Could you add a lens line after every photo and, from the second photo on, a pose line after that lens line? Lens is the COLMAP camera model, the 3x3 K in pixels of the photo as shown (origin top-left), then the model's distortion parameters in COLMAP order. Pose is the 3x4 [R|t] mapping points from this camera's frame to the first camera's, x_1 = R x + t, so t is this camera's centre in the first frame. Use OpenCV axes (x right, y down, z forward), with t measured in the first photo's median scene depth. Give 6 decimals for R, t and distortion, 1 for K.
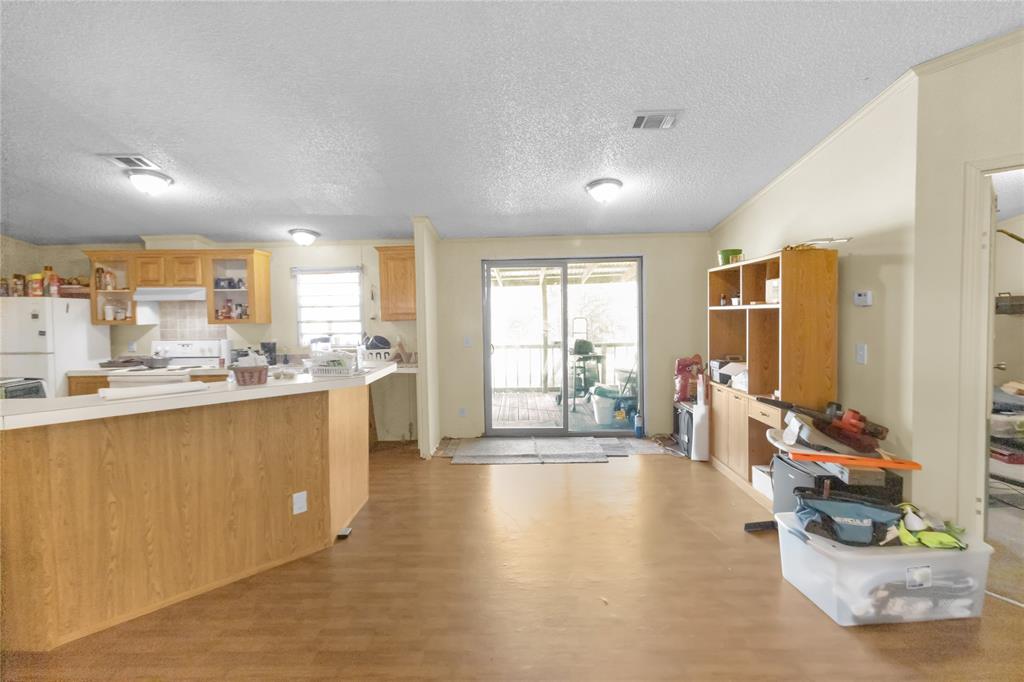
lens RADIAL K [[475.1, 0, 510.7], [0, 475.1, 332.2], [0, 0, 1]] dist [0.005000, 0.000365]
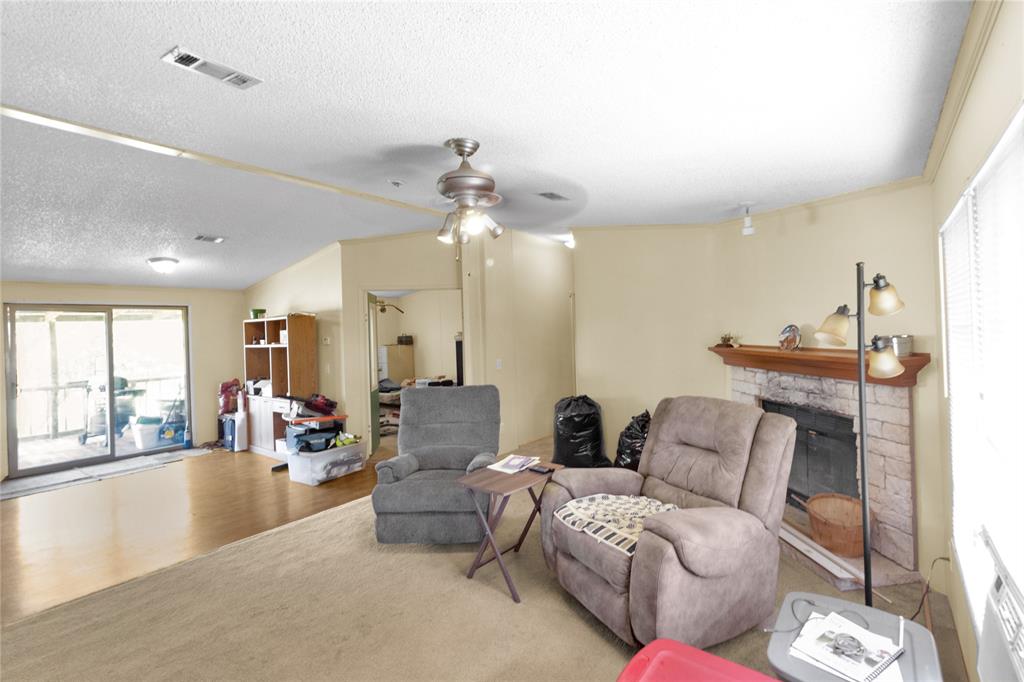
lens RADIAL K [[475.1, 0, 511.5], [0, 475.1, 333.4], [0, 0, 1]] dist [0.005000, 0.000365]
pose [[0.605740, -0.001952, 0.795660, -0.295249], [0.051283, 0.998013, -0.036594, 0.007911], [-0.794008, 0.062970, 0.604637, -0.638079]]
